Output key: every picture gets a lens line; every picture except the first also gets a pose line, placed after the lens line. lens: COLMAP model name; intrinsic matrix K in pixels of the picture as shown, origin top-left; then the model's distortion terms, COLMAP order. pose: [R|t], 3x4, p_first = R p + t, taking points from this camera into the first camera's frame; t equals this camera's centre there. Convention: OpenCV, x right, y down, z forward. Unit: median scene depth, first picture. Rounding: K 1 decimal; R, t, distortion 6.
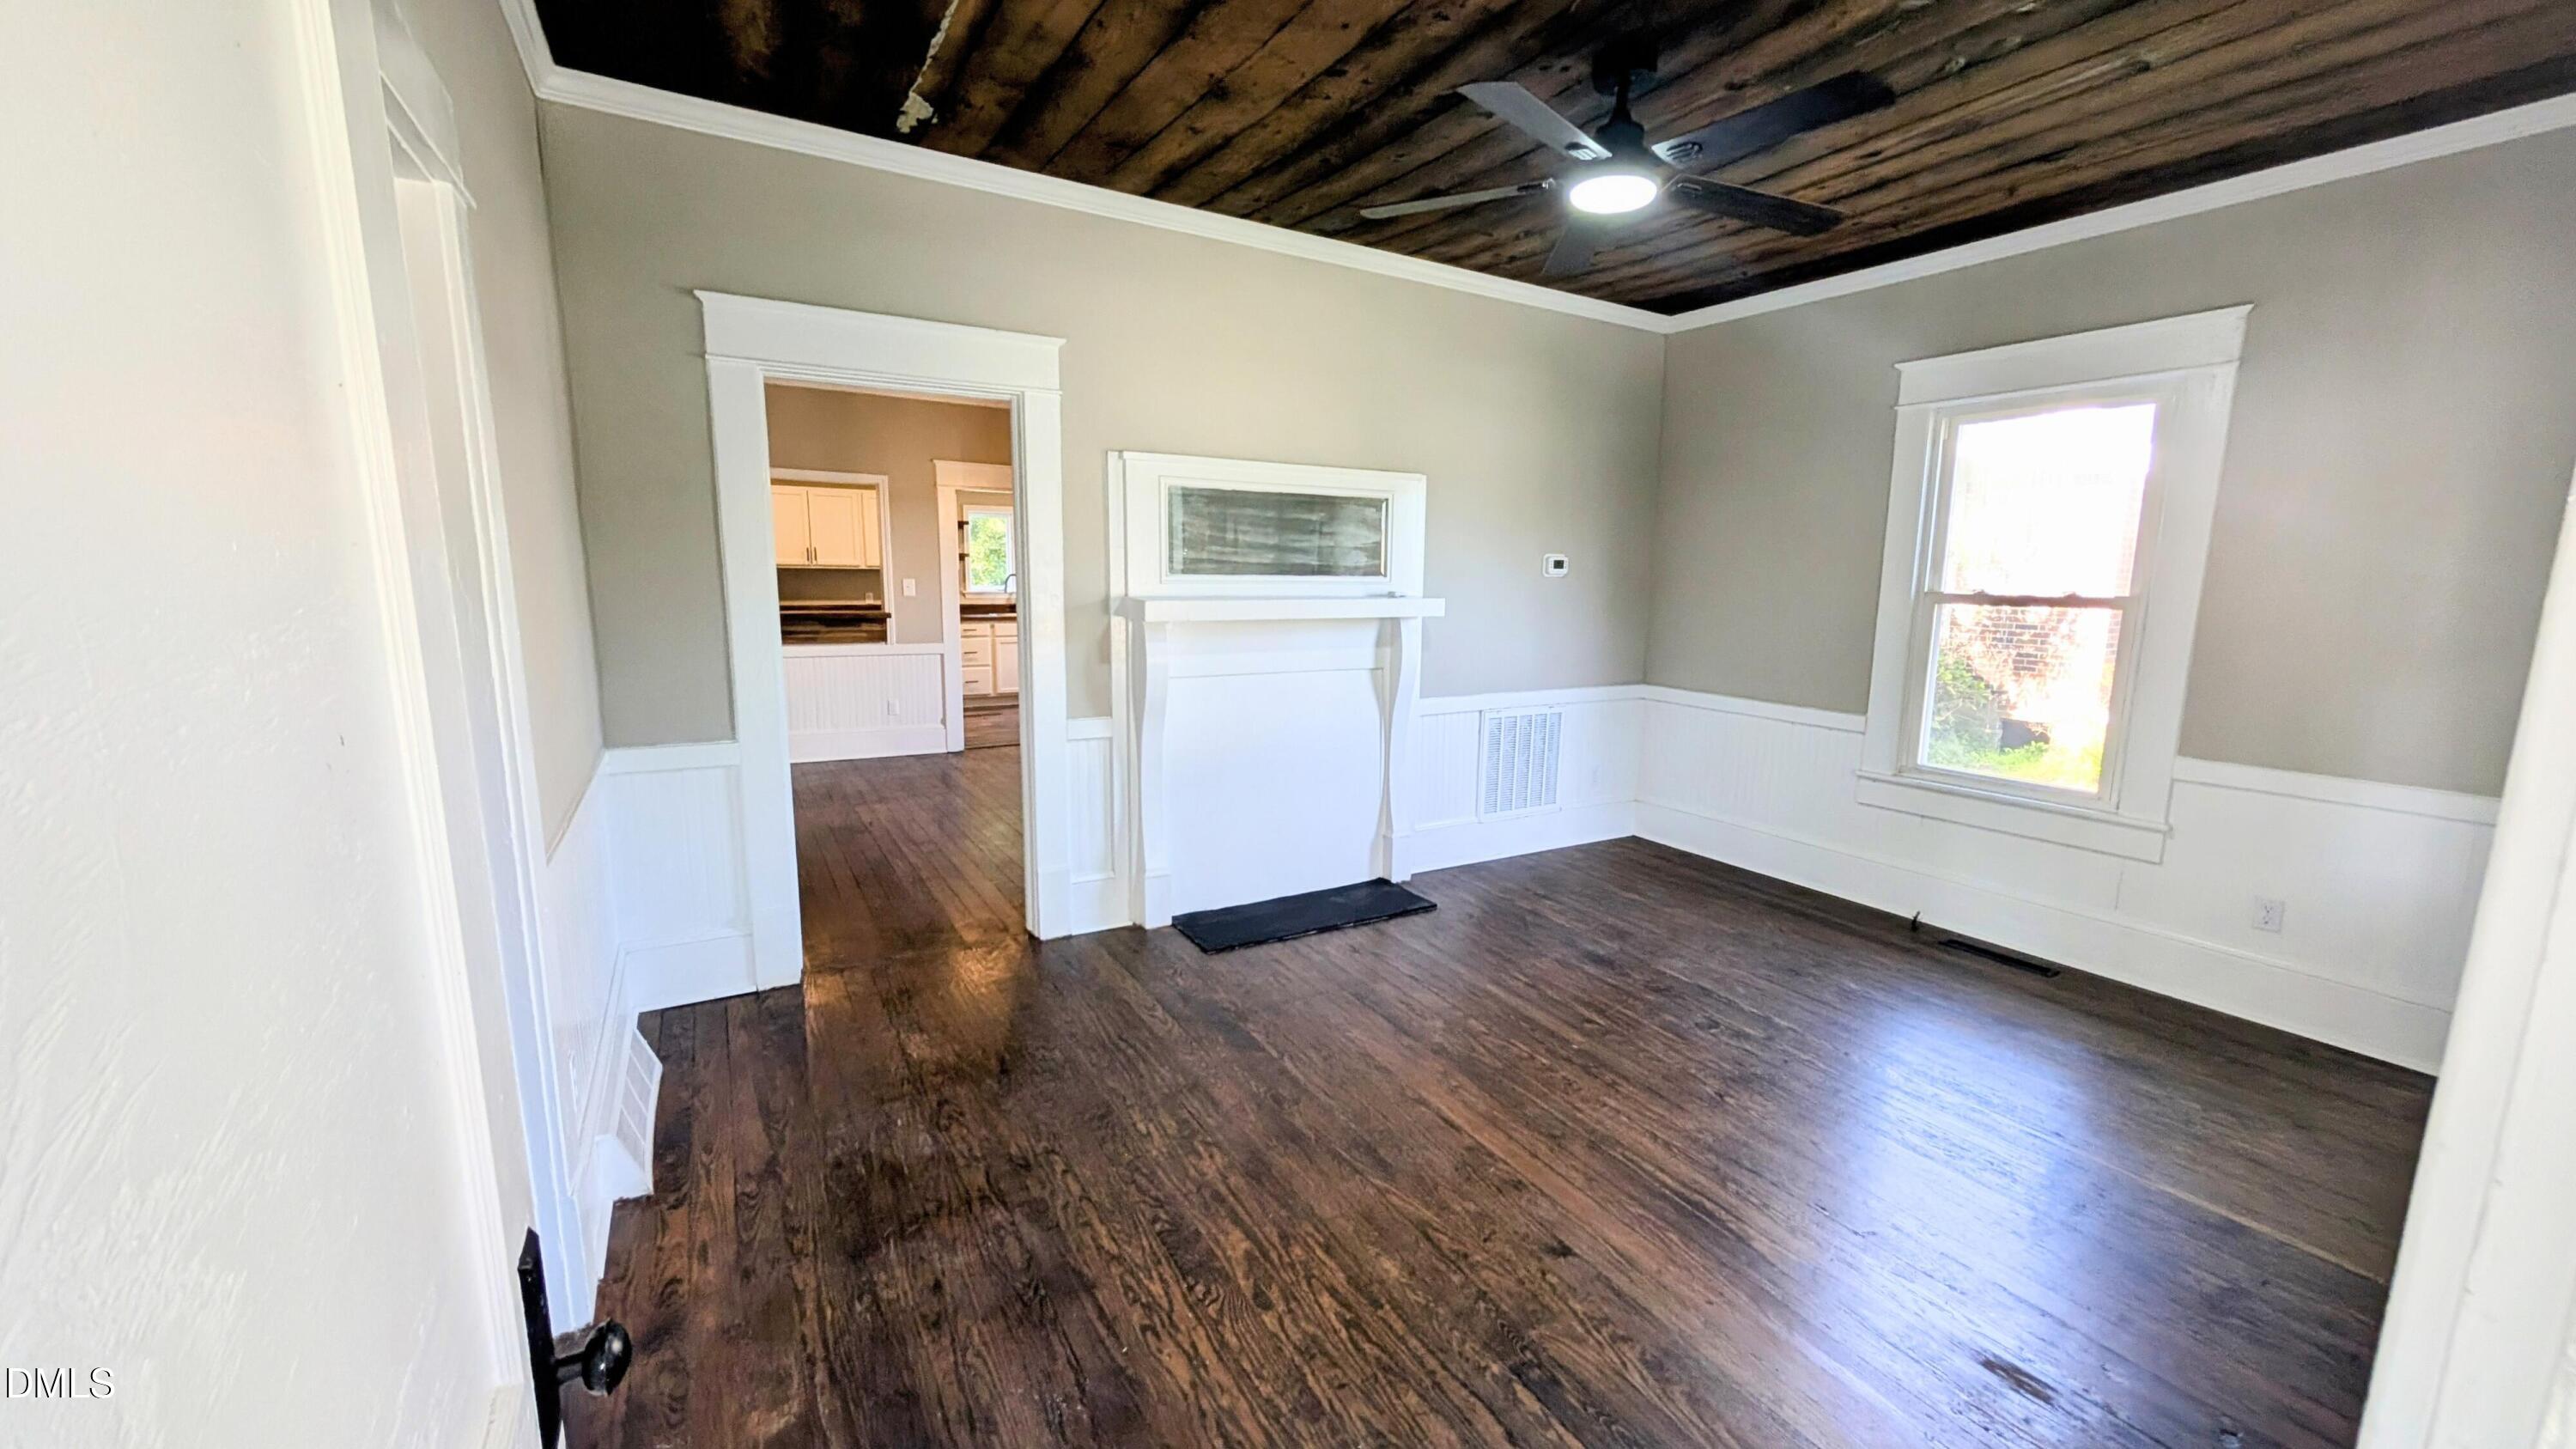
lens RADIAL K [[971.0, 0, 1295.4], [0, 971.0, 721.4], [0, 0, 1]] dist [0.000782, 0.000212]
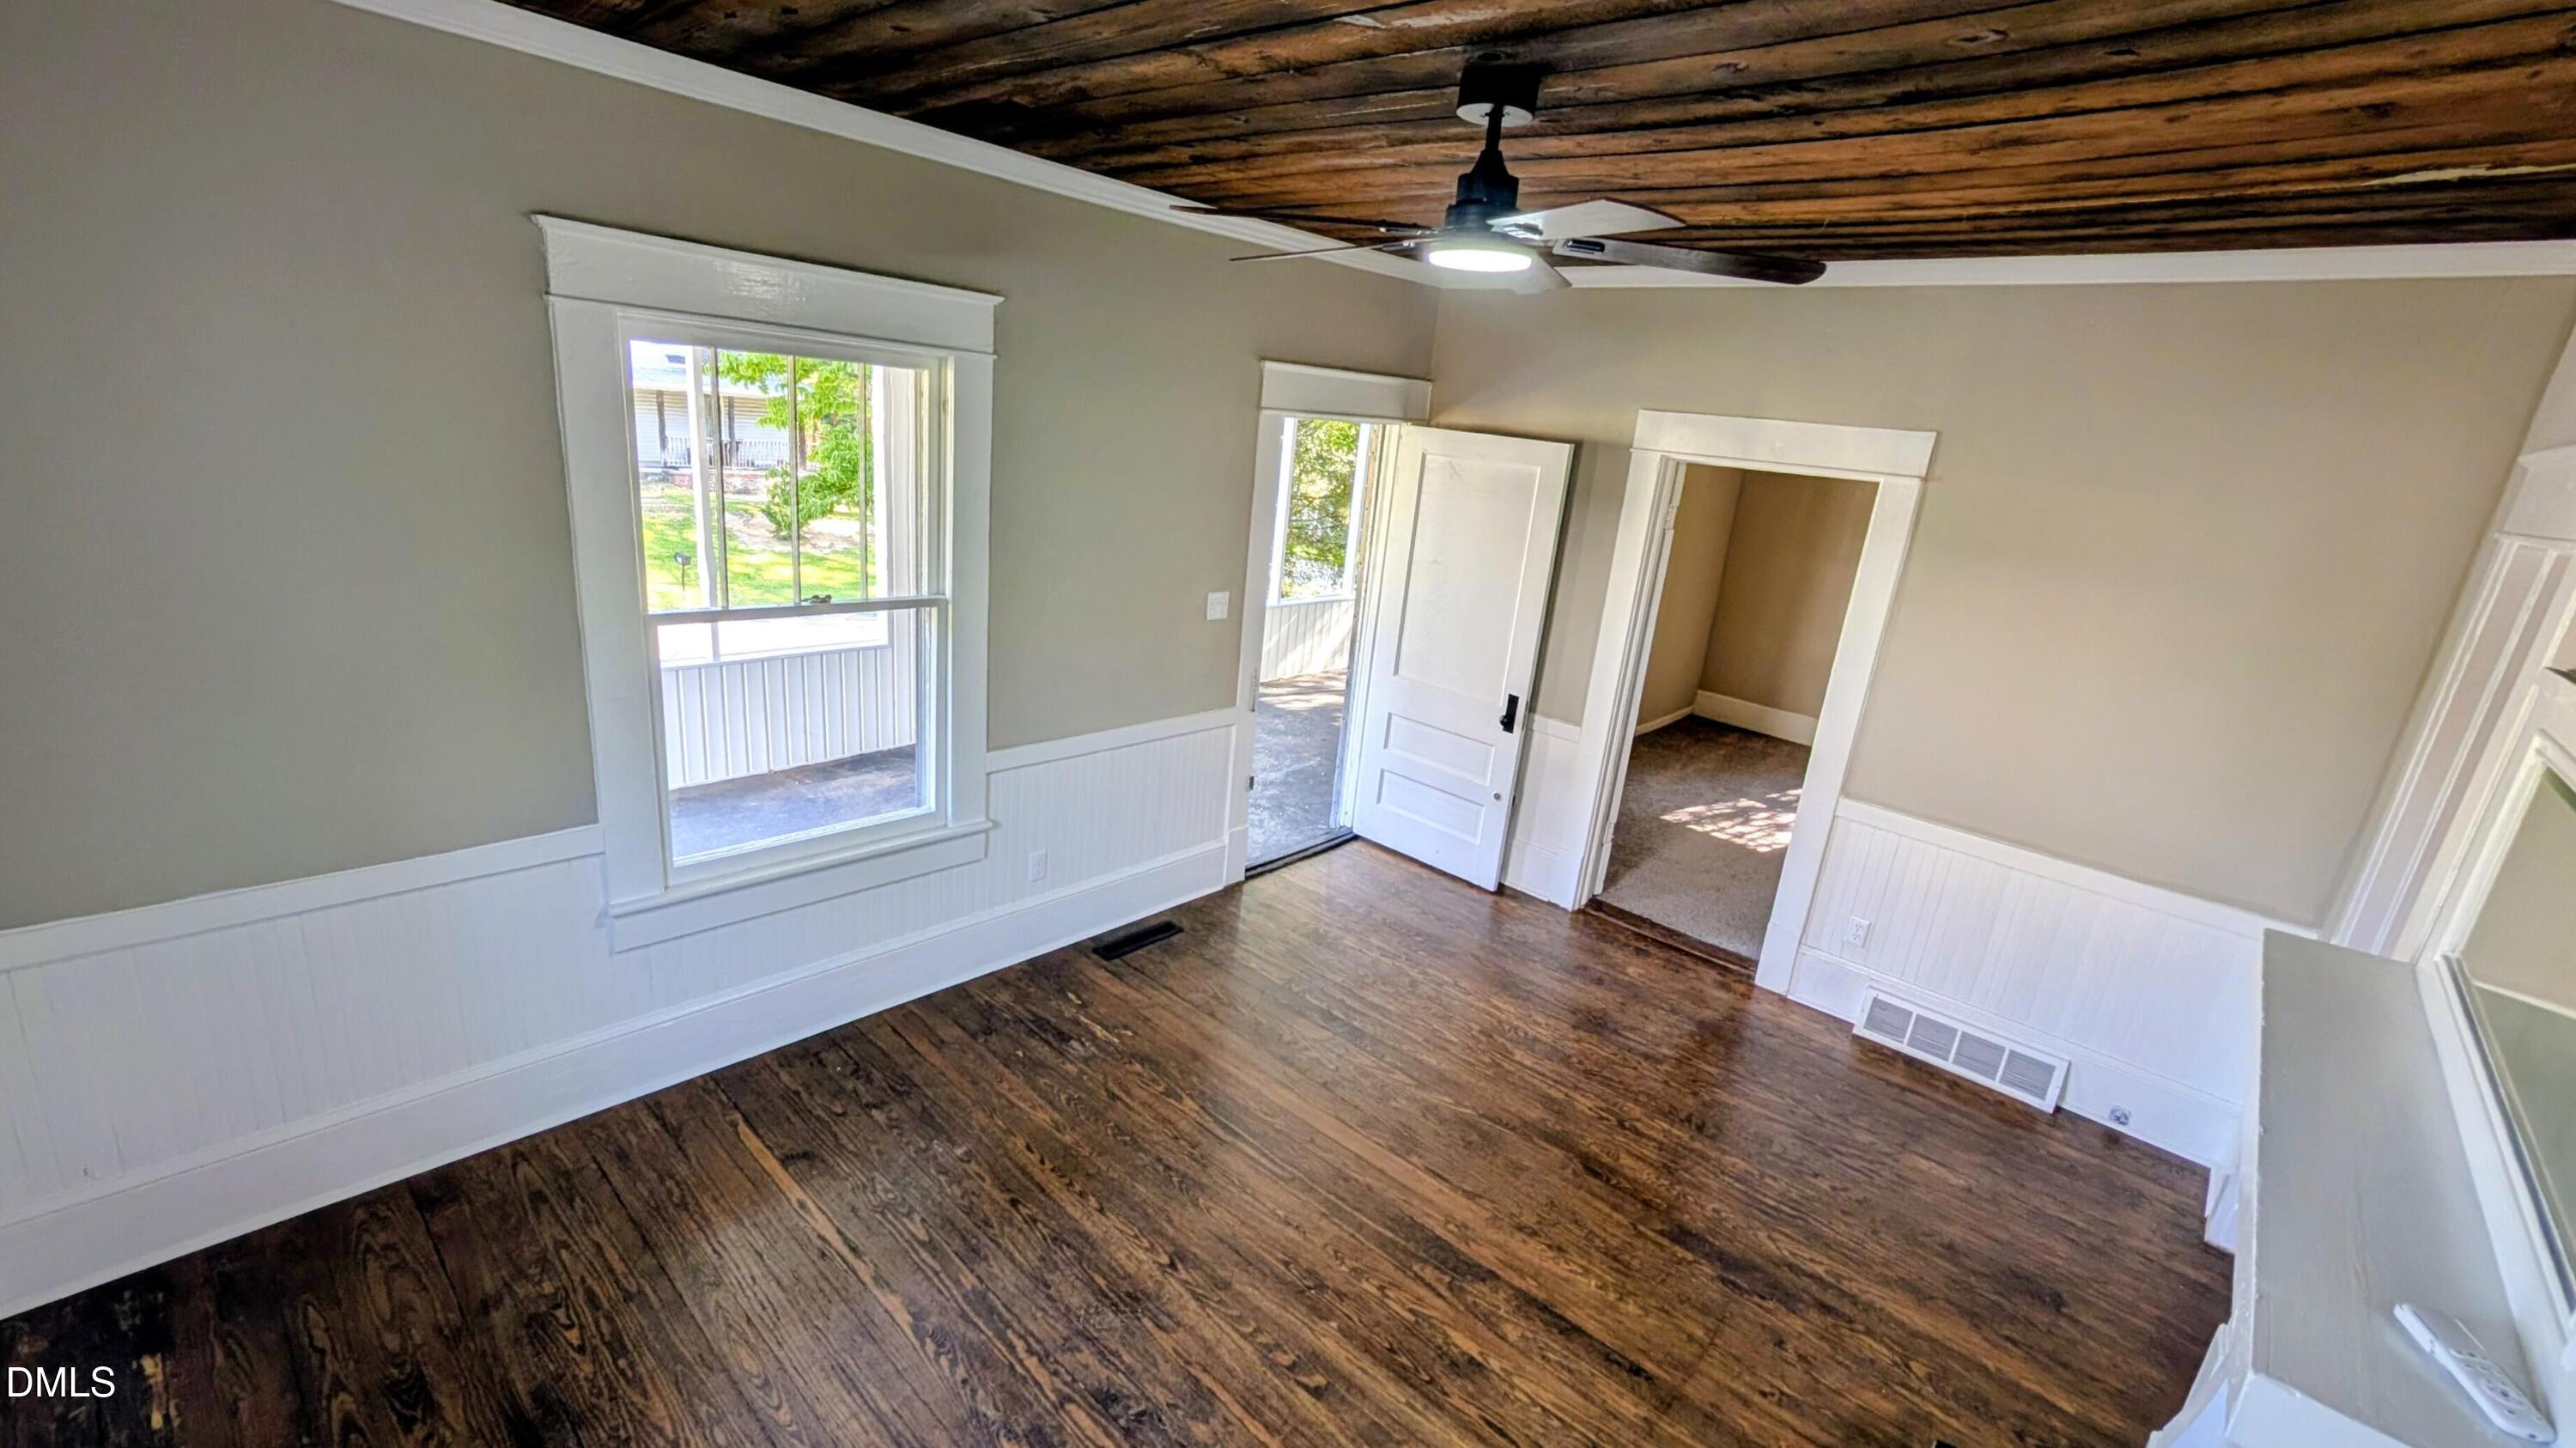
lens RADIAL K [[1060.7, 0, 1295.7], [0, 1060.7, 722.6], [0, 0, 1]] dist [0.000557, 0.000025]
pose [[-0.951996, -0.021705, -0.305339, 0.557371], [-0.154794, 0.894684, 0.419022, -0.414575], [0.264087, 0.446172, -0.855096, 1.432940]]
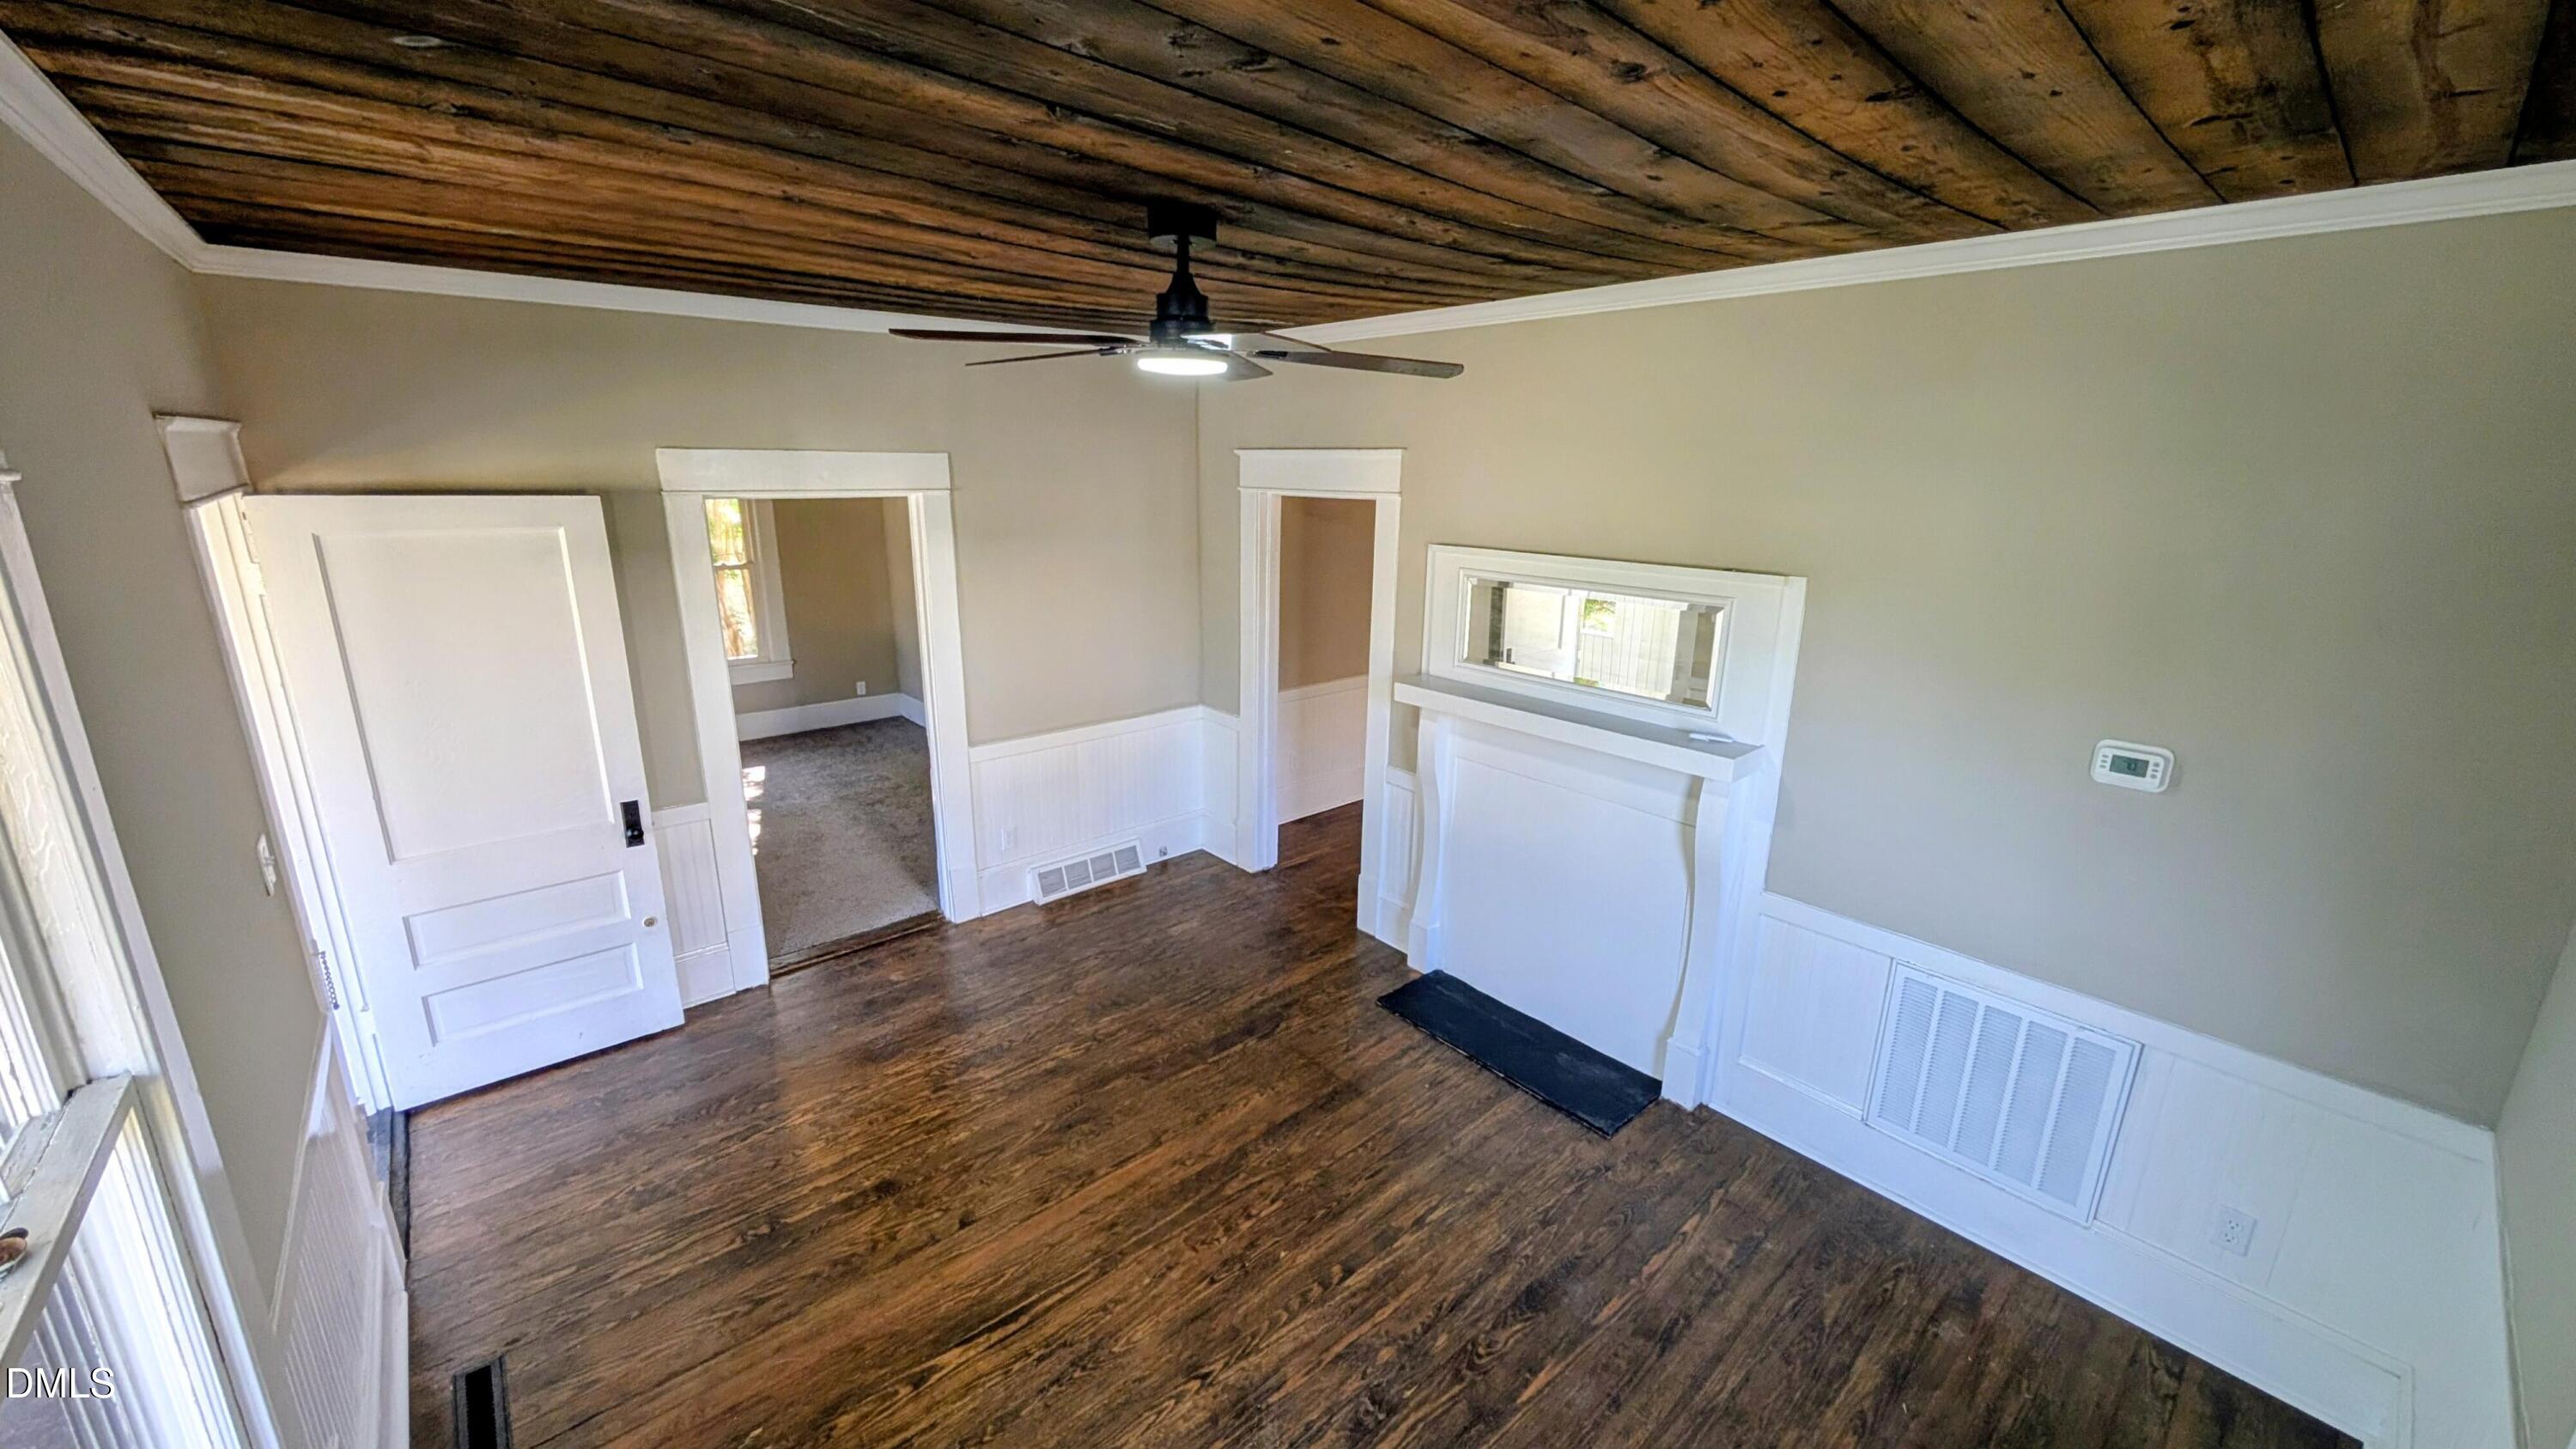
lens RADIAL K [[971.0, 0, 1295.4], [0, 971.0, 721.4], [0, 0, 1]] dist [0.000782, 0.000212]
pose [[0.181588, 0.237565, -0.954248, 1.001276], [-0.167341, 0.963692, 0.208072, -0.326003], [0.969032, 0.121902, 0.214749, 0.723172]]
